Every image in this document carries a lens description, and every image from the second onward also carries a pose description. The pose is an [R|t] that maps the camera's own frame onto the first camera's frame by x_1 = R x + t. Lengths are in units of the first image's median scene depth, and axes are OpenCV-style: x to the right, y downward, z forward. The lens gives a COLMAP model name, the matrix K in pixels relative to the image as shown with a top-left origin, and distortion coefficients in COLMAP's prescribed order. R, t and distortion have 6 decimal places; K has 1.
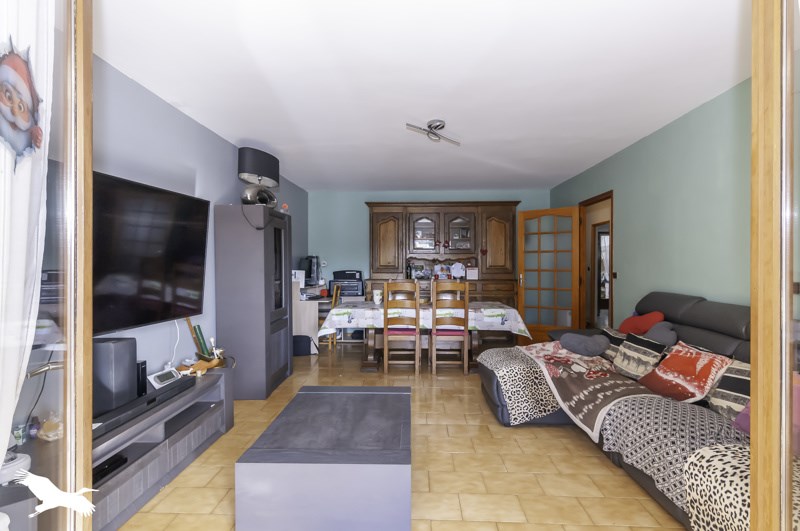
lens RADIAL K [[386.2, 0, 401.3], [0, 386.2, 265.2], [0, 0, 1]] dist [-0.000035, -0.000001]
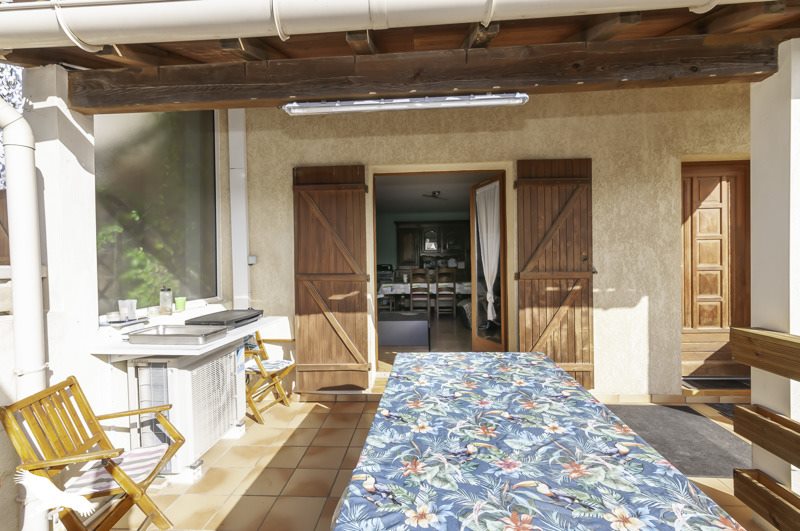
lens RADIAL K [[386.2, 0, 398.3], [0, 386.2, 264.7], [0, 0, 1]] dist [-0.000035, -0.000001]
pose [[0.999563, -0.017385, -0.023928, -0.051360], [0.017498, 0.999837, 0.004521, 0.011612], [0.023845, -0.004938, 0.999703, -0.792269]]
